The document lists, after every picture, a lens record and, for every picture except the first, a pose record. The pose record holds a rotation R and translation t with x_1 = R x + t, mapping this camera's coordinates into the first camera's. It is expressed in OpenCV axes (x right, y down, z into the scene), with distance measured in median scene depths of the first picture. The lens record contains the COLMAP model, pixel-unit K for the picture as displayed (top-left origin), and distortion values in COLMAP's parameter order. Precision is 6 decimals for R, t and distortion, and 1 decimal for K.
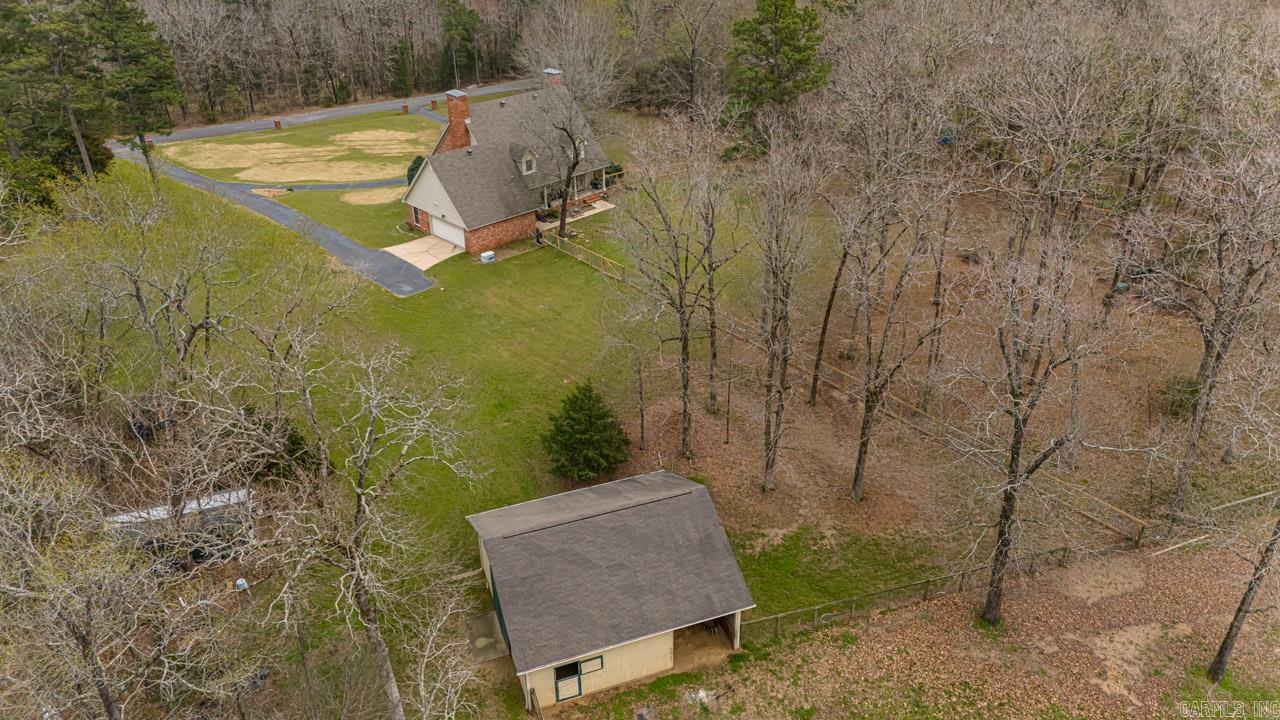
lens RADIAL K [[881.4, 0, 640.0], [0, 881.4, 360.0], [0, 0, 1]] dist [0.093510, -0.001140]
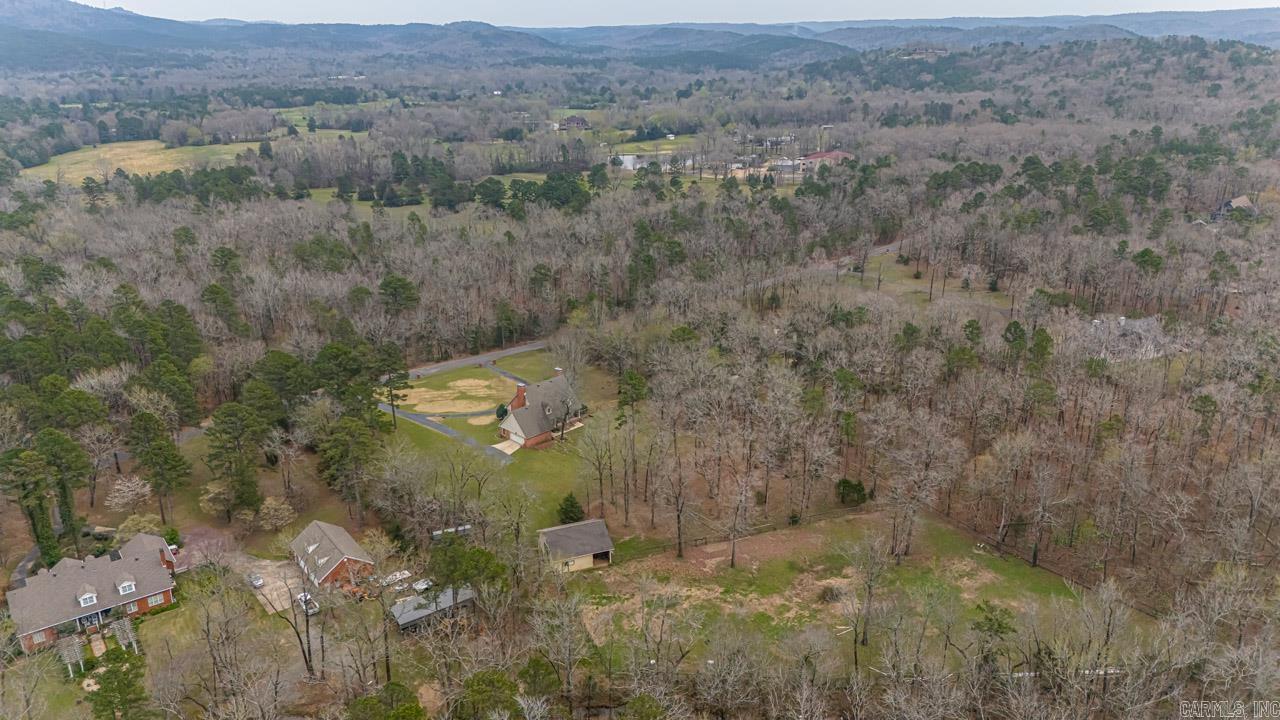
lens RADIAL K [[881.4, 0, 640.0], [0, 881.4, 360.0], [0, 0, 1]] dist [0.093510, -0.001140]
pose [[0.999875, 0.000988, 0.015795, 0.091342], [0.001746, 0.985066, -0.172167, 0.067363], [-0.015729, 0.172173, 0.984941, -1.475124]]
